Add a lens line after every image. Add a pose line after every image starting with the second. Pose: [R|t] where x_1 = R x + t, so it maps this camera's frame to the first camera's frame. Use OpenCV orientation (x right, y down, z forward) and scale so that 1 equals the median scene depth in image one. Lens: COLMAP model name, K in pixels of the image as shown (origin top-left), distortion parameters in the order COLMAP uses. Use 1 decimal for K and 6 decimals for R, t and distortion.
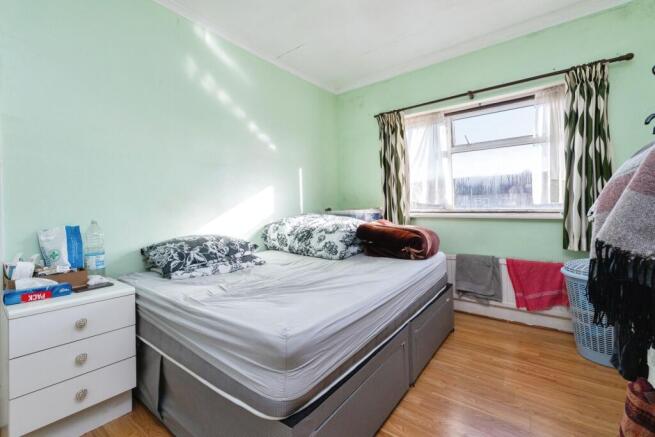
lens RADIAL K [[280.1, 0, 325.7], [0, 280.1, 208.8], [0, 0, 1]] dist [0.000049, -0.000062]
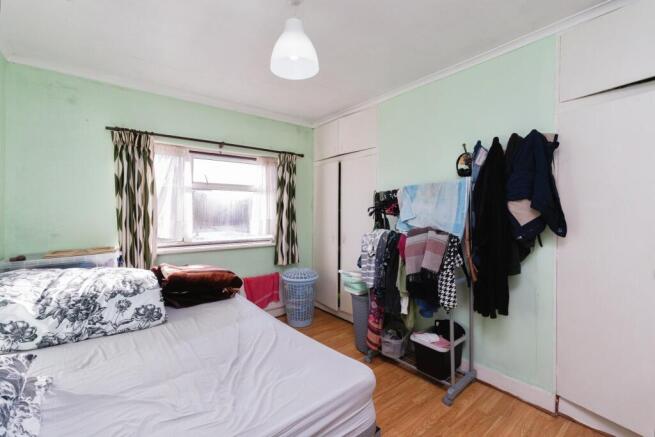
lens RADIAL K [[282.6, 0, 324.7], [0, 282.6, 220.0], [0, 0, 1]] dist [0.002244, 0.000252]
pose [[0.261886, -0.011721, 0.965028, -0.542250], [0.004804, 0.999930, 0.010841, -0.110573], [-0.965087, 0.001797, 0.261924, 0.297794]]
